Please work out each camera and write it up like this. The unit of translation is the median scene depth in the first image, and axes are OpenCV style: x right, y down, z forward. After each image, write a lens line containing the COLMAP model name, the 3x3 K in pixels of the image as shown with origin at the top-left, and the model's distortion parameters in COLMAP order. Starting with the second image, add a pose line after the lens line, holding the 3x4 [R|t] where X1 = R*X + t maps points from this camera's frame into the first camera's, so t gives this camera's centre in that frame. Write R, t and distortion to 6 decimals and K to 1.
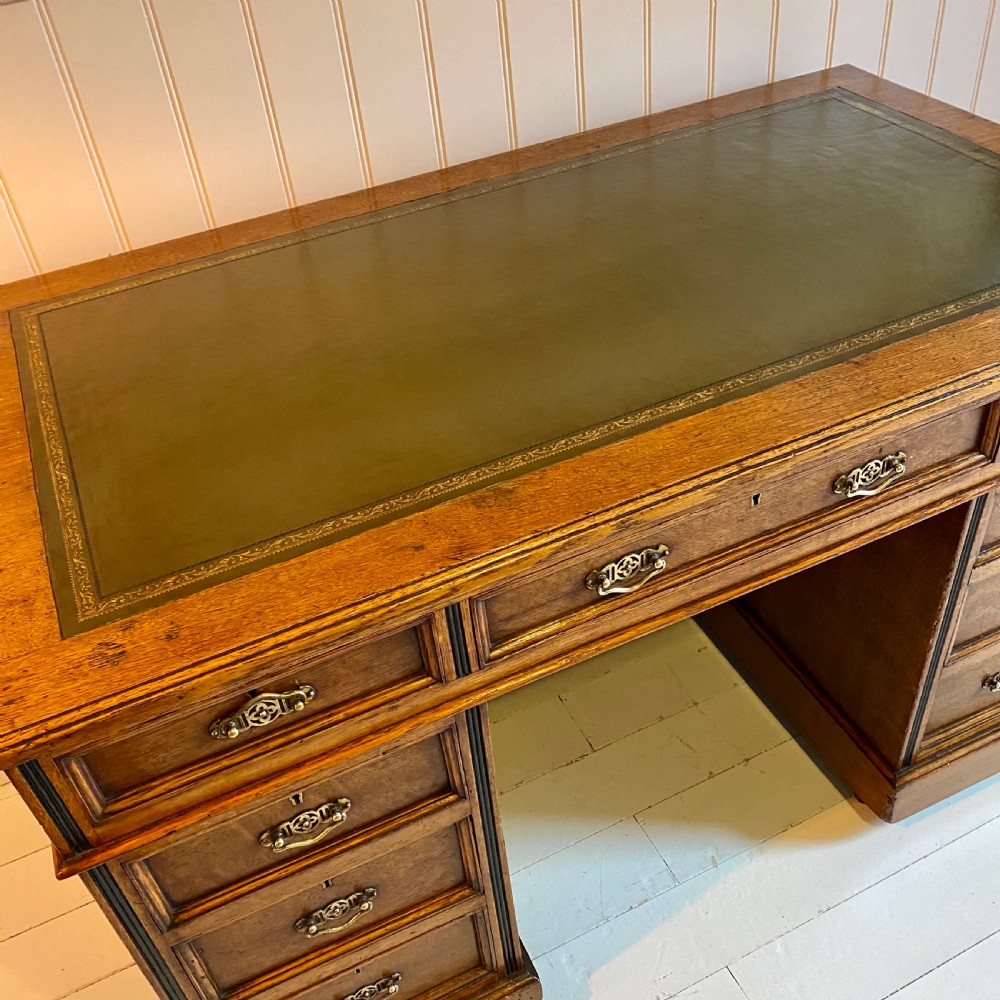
lens RADIAL K [[1008.4, 0, 495.6], [0, 1008.4, 501.2], [0, 0, 1]] dist [-0.030419, 0.000000]
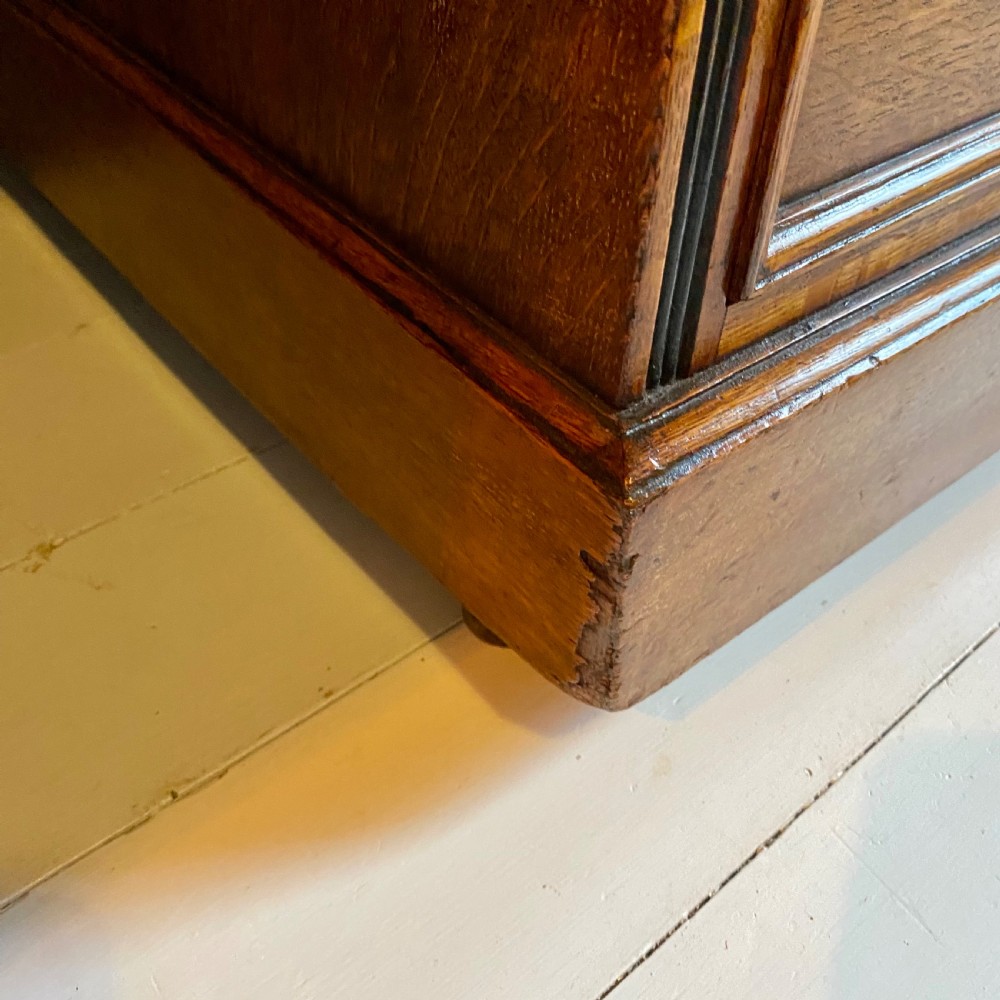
lens RADIAL K [[1008.4, 0, 500.0], [0, 1008.4, 501.3], [0, 0, 1]] dist [-0.030419, 0.000000]
pose [[0.956232, -0.091517, 0.277931, 0.319853], [0.076587, 0.994998, 0.064132, 0.265663], [-0.282410, -0.040039, 0.958458, 0.812543]]
